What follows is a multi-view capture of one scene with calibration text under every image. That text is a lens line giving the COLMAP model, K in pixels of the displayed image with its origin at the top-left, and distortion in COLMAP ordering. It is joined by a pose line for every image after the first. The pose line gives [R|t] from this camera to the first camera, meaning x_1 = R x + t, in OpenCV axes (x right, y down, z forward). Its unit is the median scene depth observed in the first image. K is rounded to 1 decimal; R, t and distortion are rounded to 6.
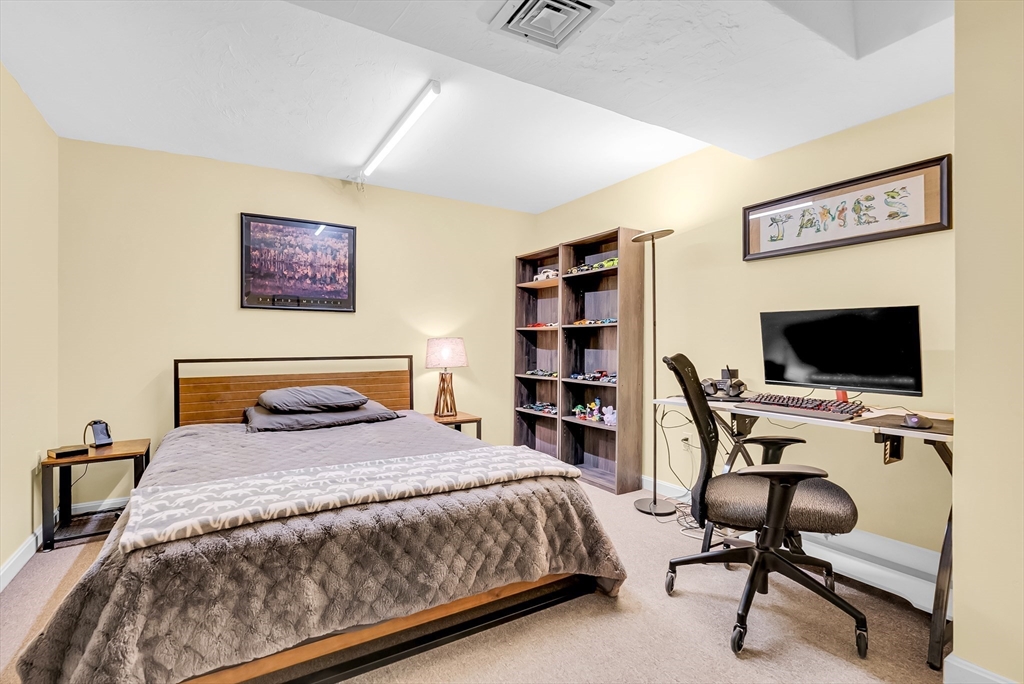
lens RADIAL K [[469.3, 0, 510.5], [0, 469.3, 344.2], [0, 0, 1]] dist [-0.004309, 0.002139]
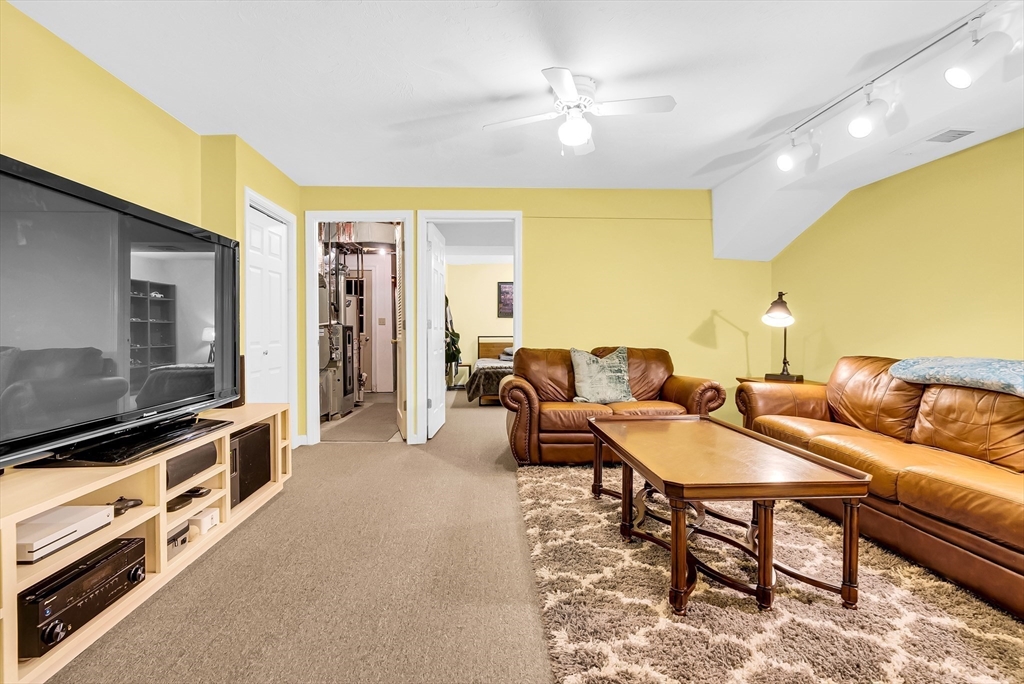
lens RADIAL K [[469.3, 0, 511.8], [0, 469.3, 338.4], [0, 0, 1]] dist [-0.004309, 0.002139]
pose [[0.882449, 0.009050, -0.470321, 0.838703], [-0.000741, 0.999840, 0.017847, -0.006428], [0.470407, -0.015401, 0.882315, -1.470556]]
